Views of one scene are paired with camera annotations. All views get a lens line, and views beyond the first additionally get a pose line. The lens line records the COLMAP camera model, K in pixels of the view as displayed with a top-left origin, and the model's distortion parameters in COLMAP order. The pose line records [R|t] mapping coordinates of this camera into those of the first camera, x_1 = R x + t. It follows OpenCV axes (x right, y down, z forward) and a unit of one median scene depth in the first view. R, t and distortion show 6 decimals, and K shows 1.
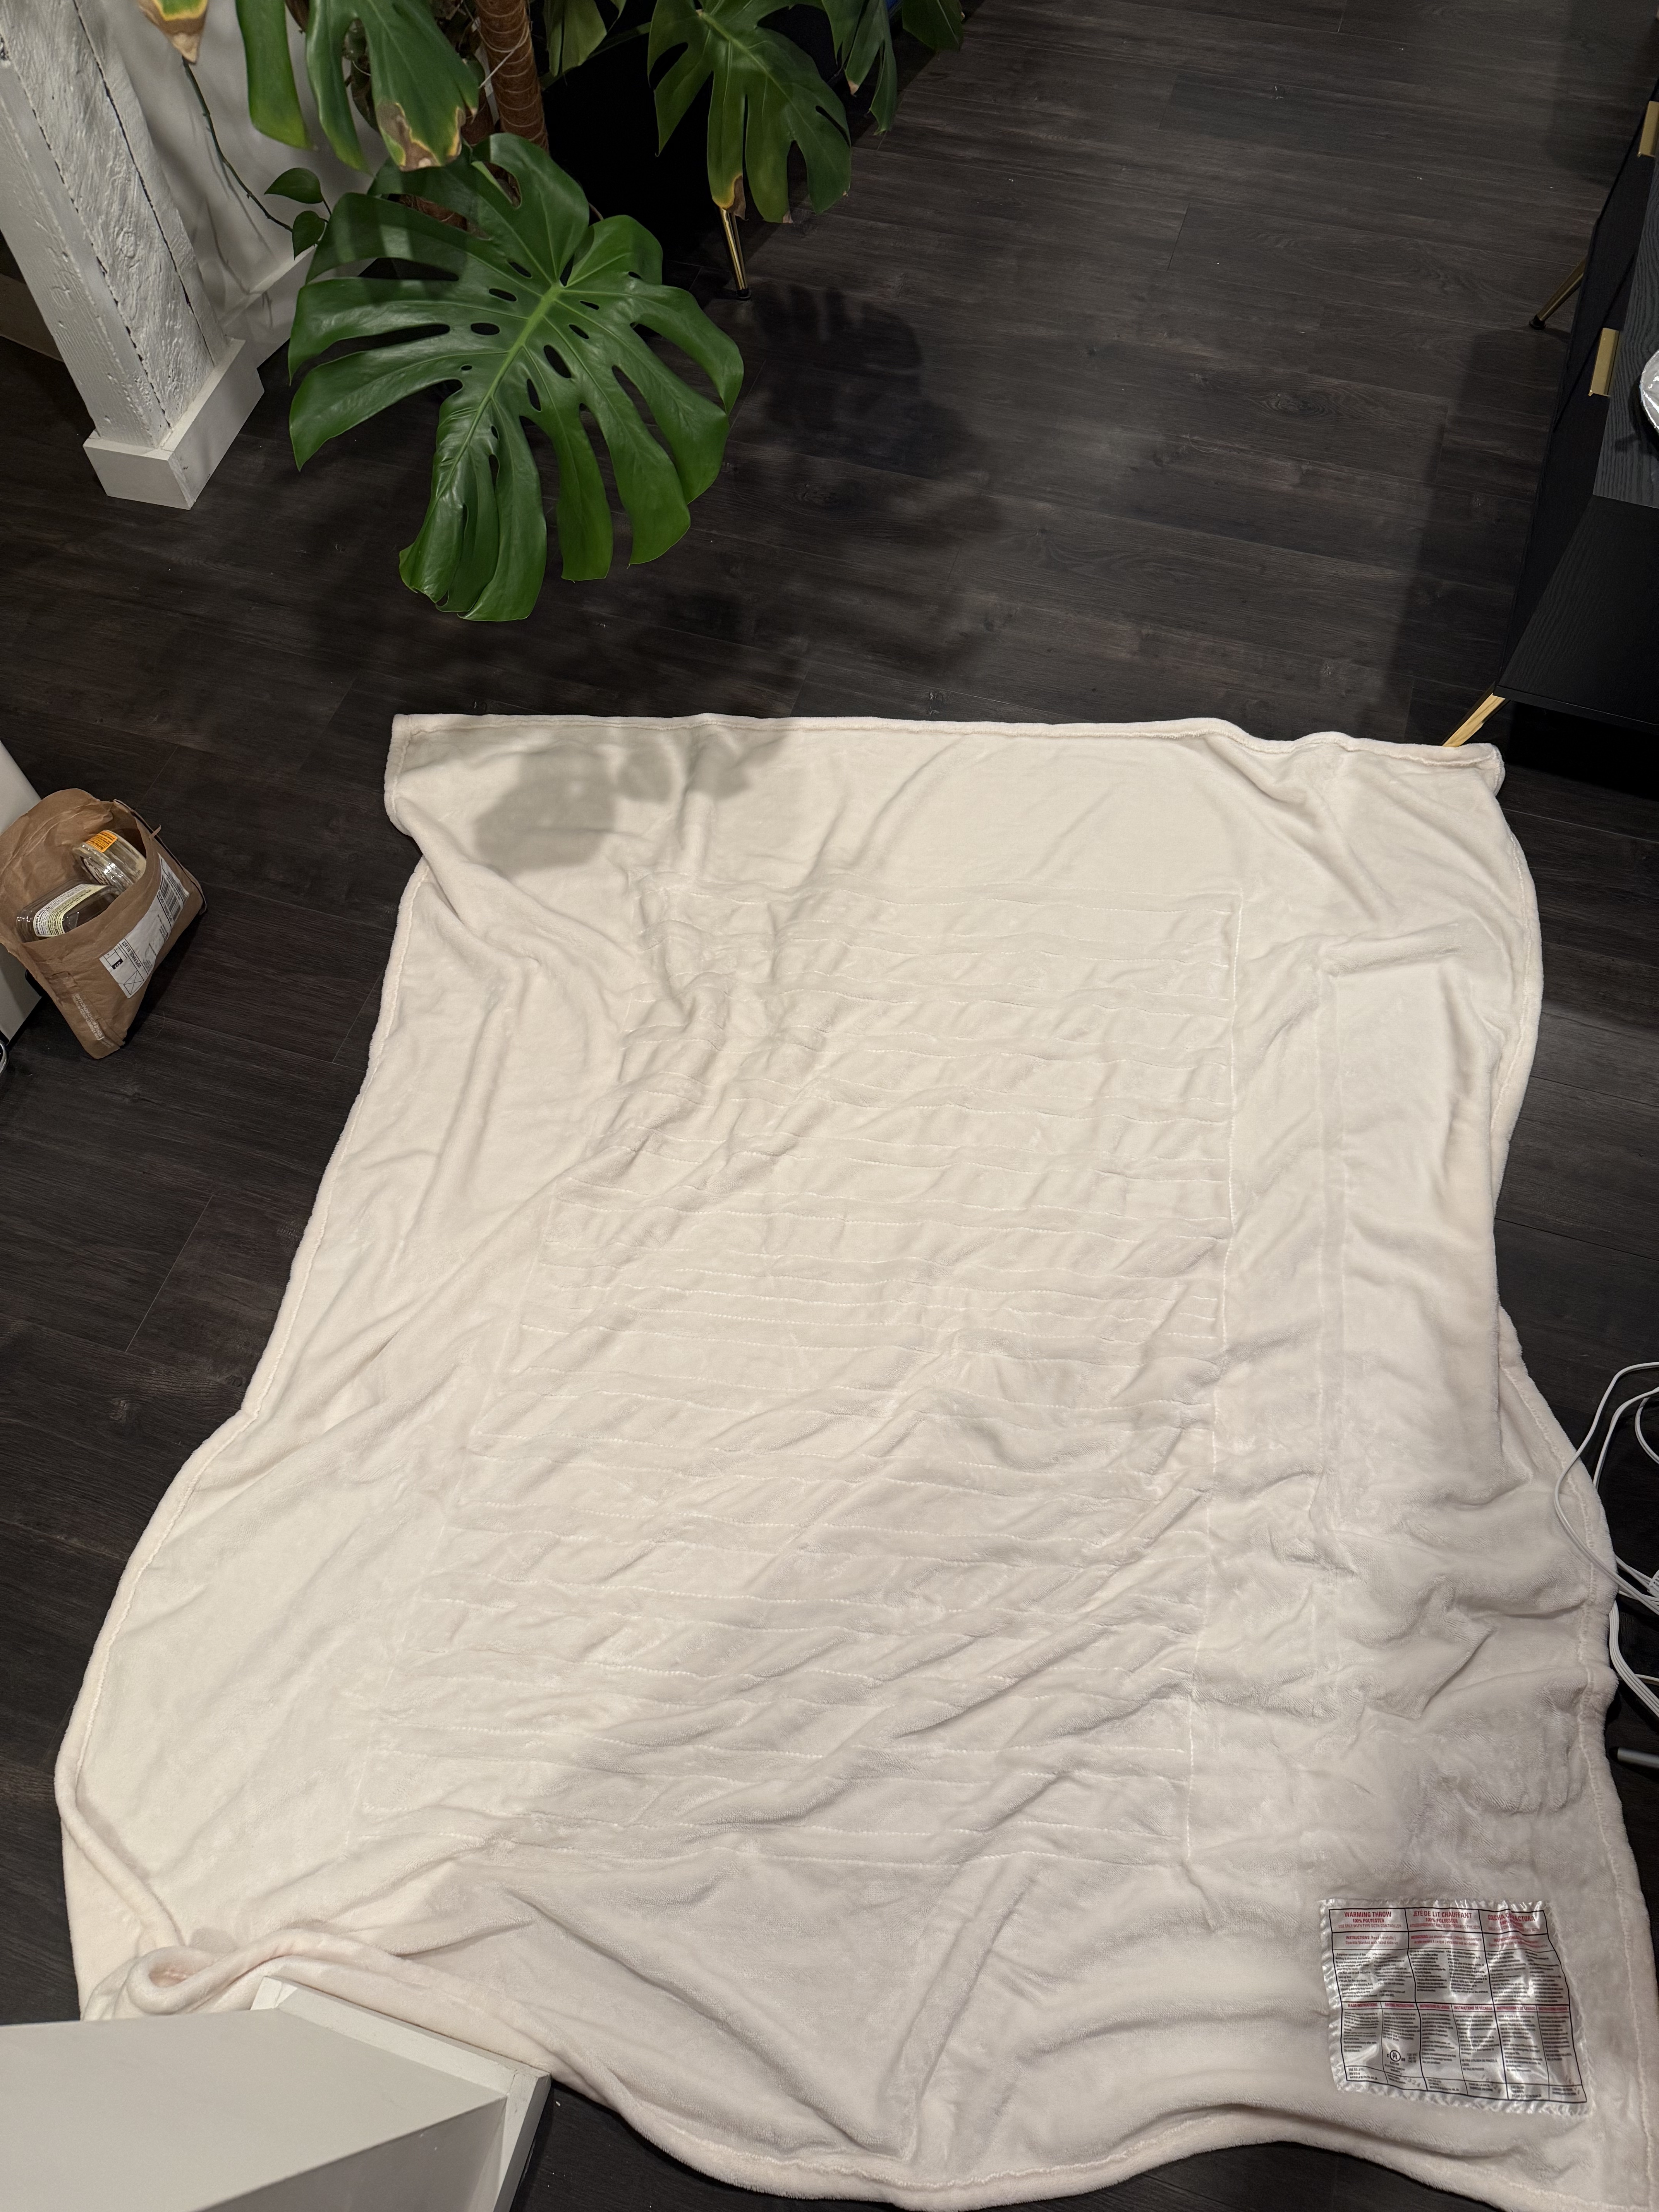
lens RADIAL K [[1561.3, 0, 817.7], [0, 1561.3, 1108.5], [0, 0, 1]] dist [0.000991, -0.003445]
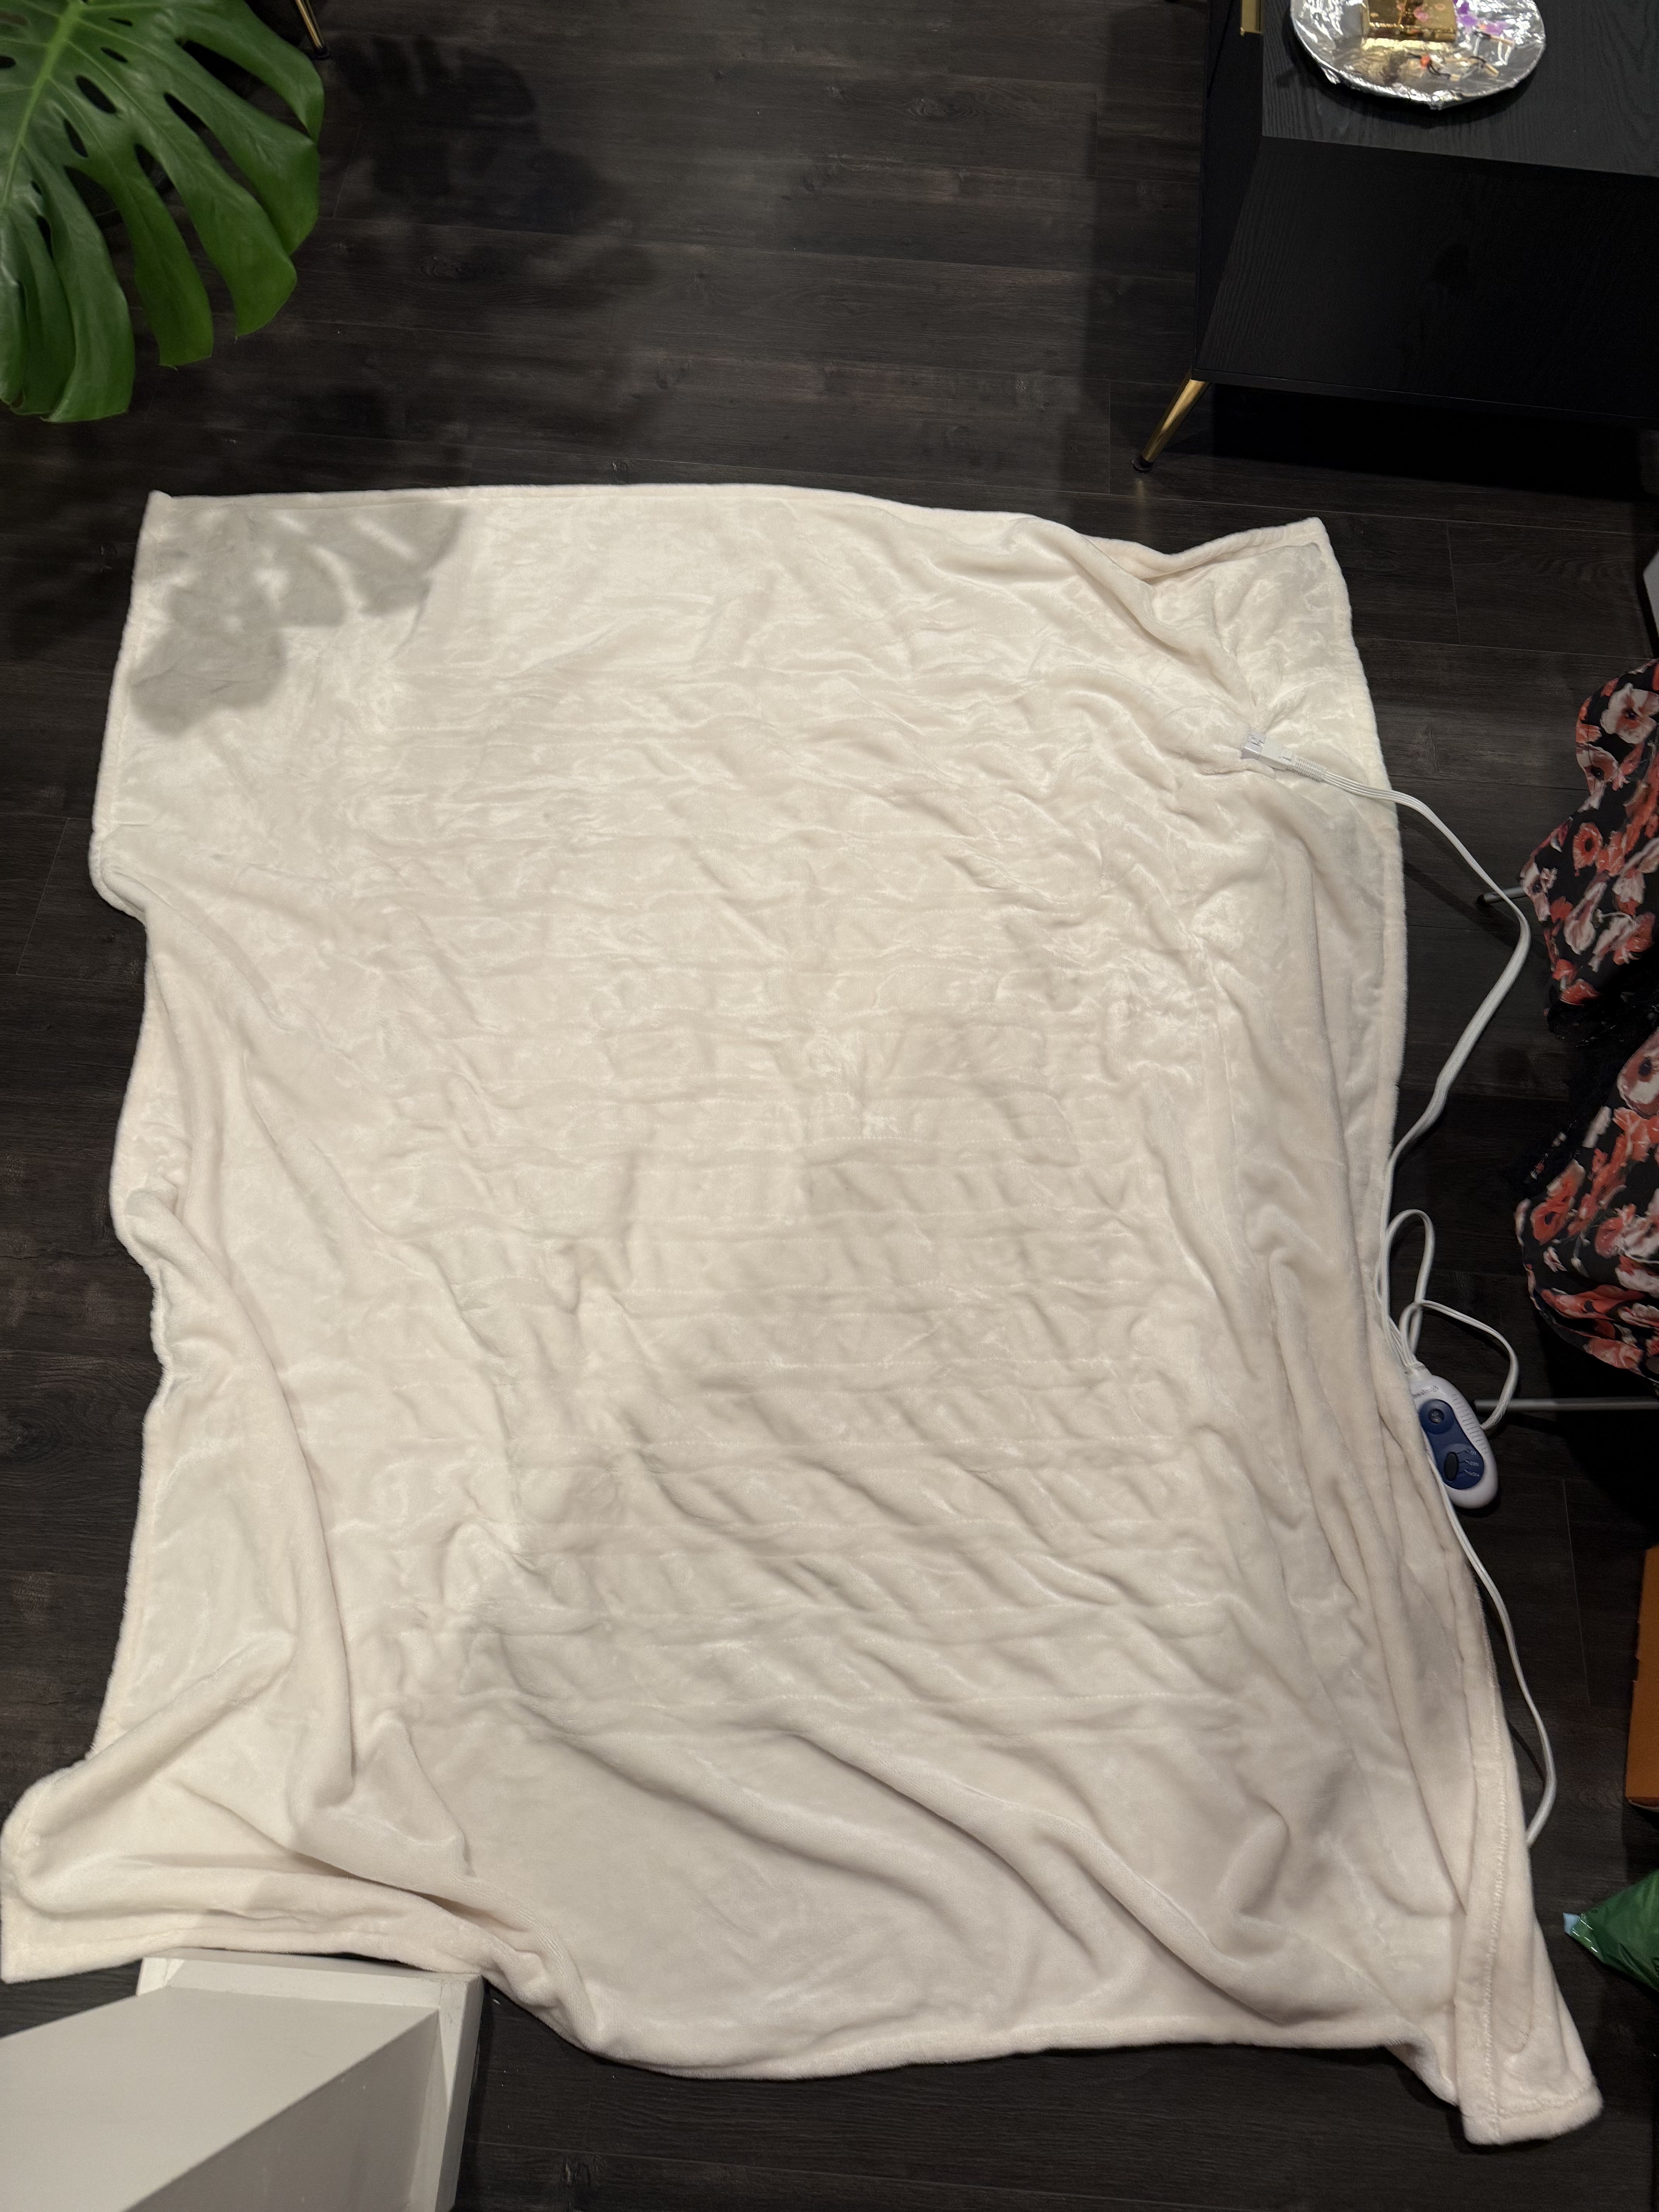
lens RADIAL K [[1524.8, 0, 829.5], [0, 1524.8, 1106.0], [0, 0, 1]] dist [-0.001561, -0.003416]
pose [[0.972564, -0.189003, 0.135638, 0.003465], [0.176717, 0.979407, 0.097634, 0.036924], [-0.151299, -0.070986, 0.985936, 0.069411]]
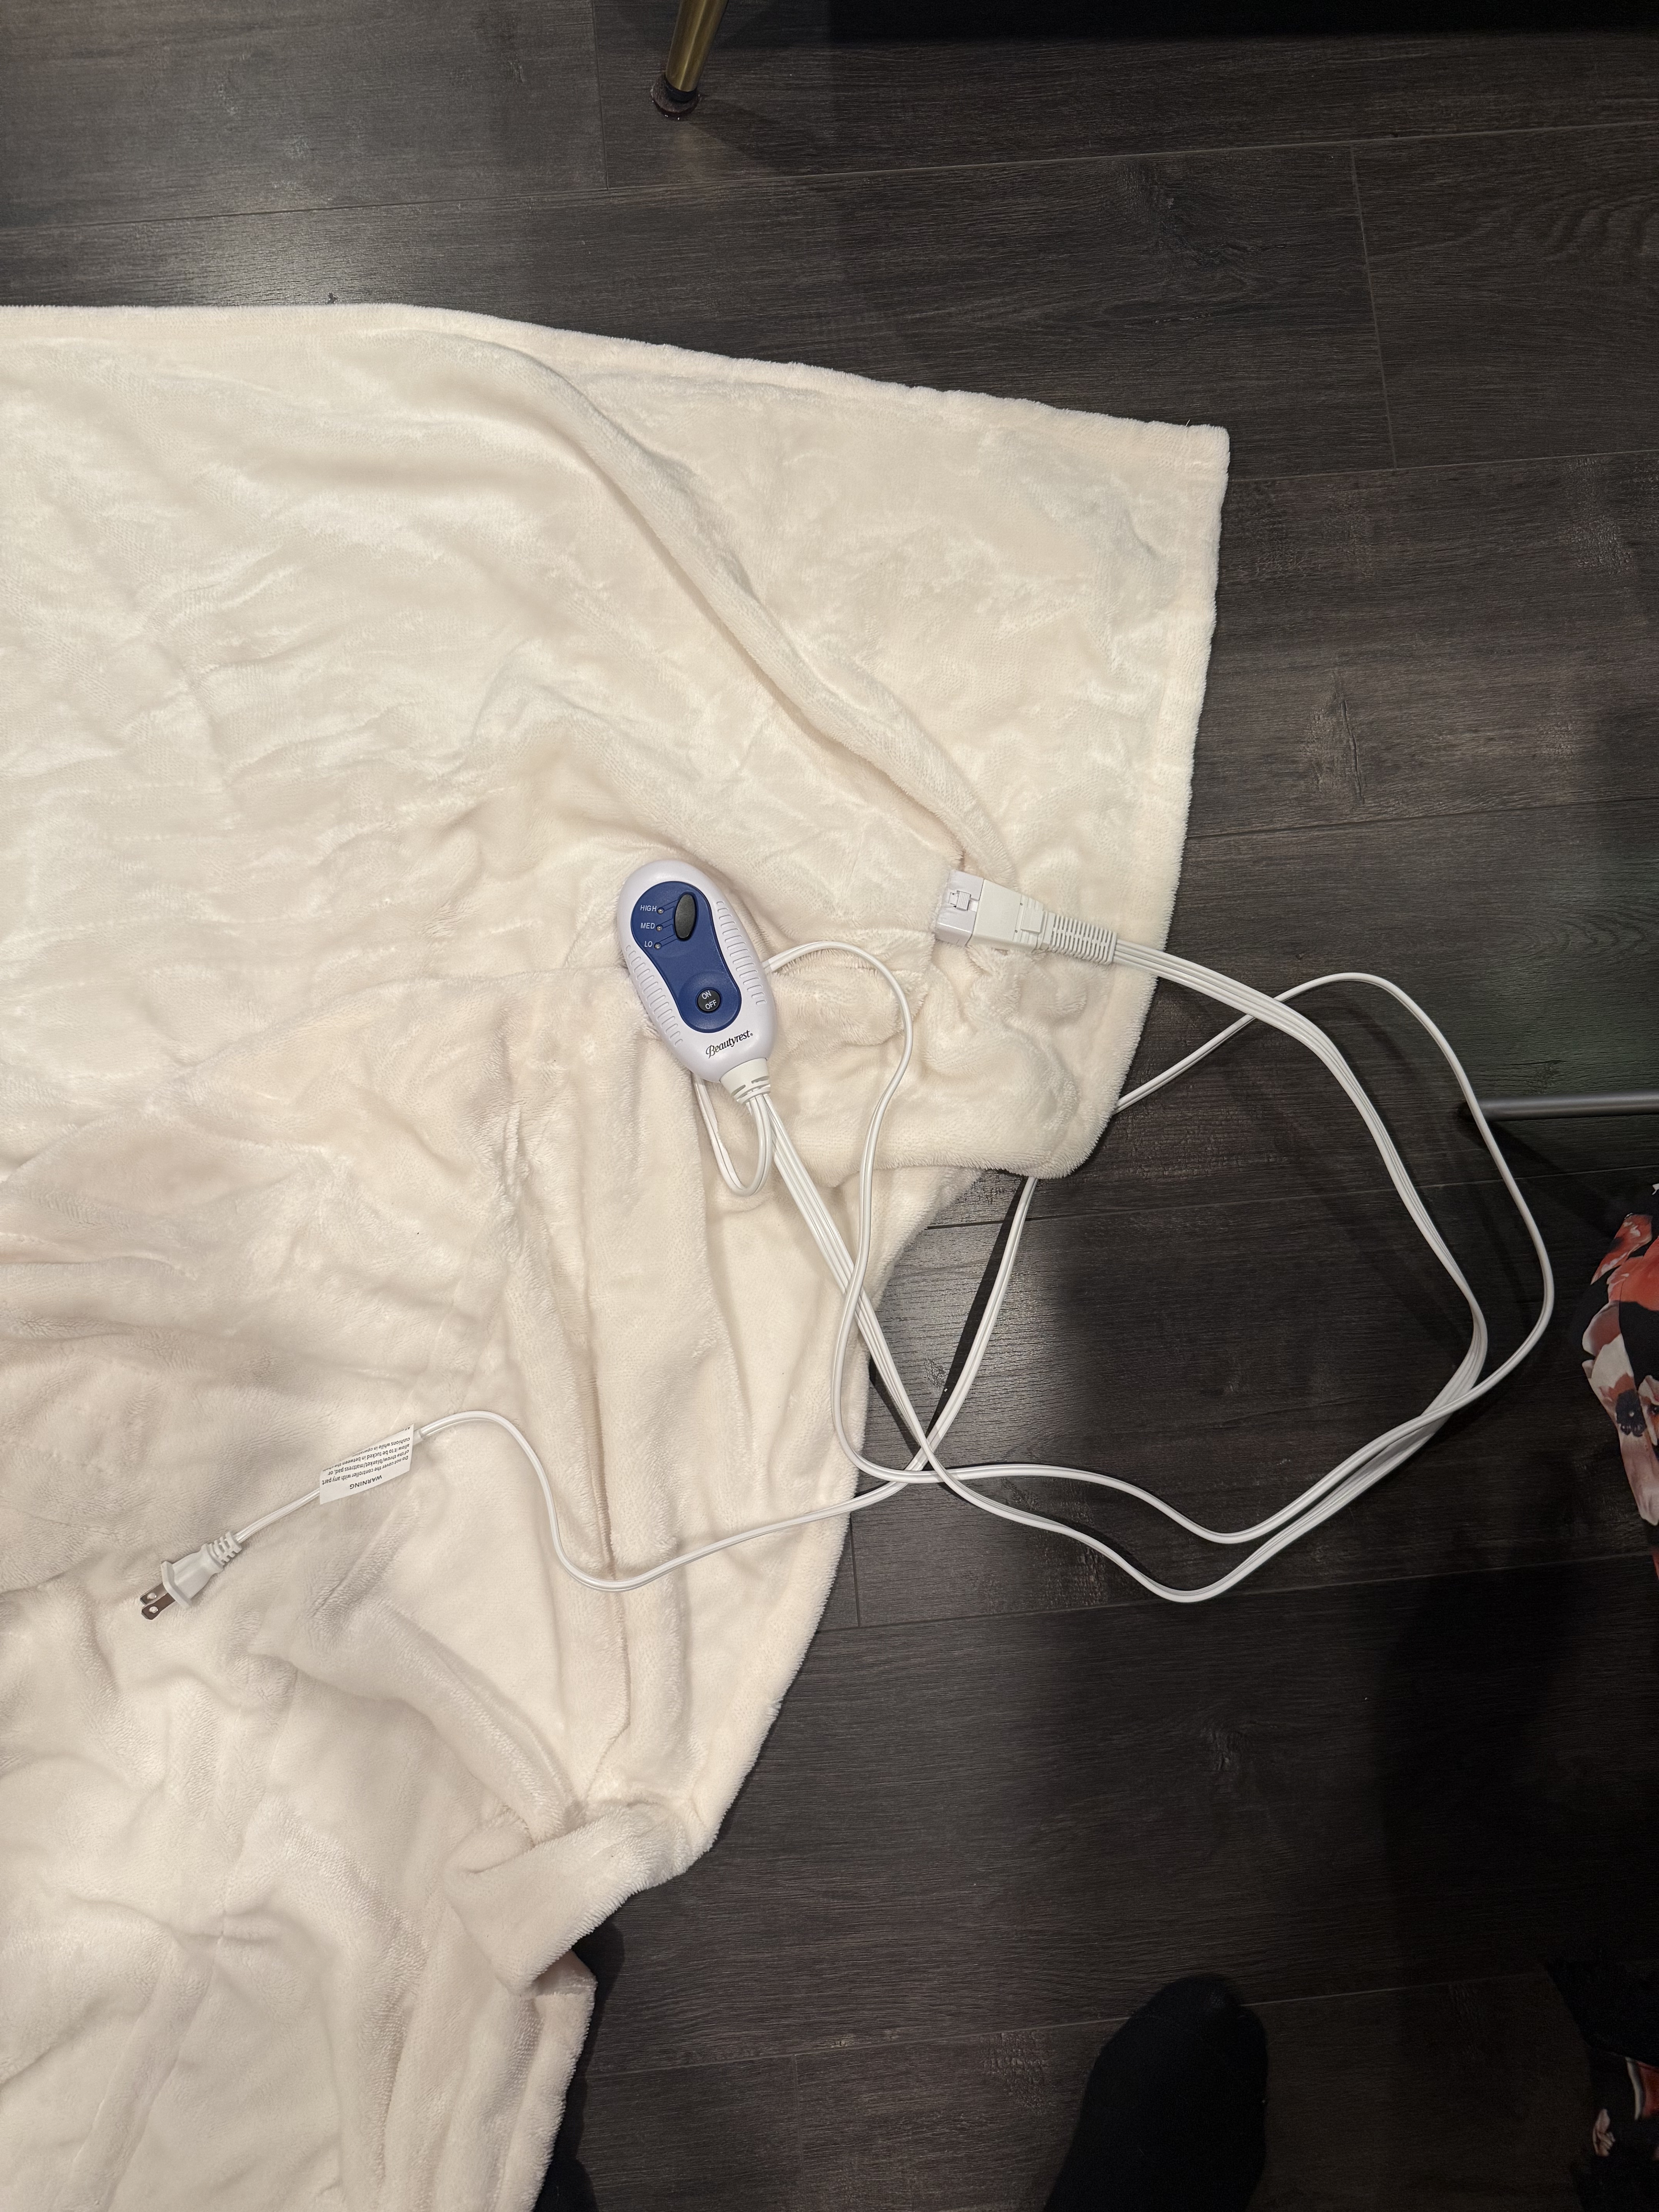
lens RADIAL K [[1524.8, 0, 829.5], [0, 1524.8, 1106.0], [0, 0, 1]] dist [-0.001561, -0.003416]
pose [[0.918066, -0.389257, 0.075061, 0.275197], [0.325857, 0.848818, 0.416324, -0.138443], [-0.225770, -0.357754, 0.906113, 0.479744]]
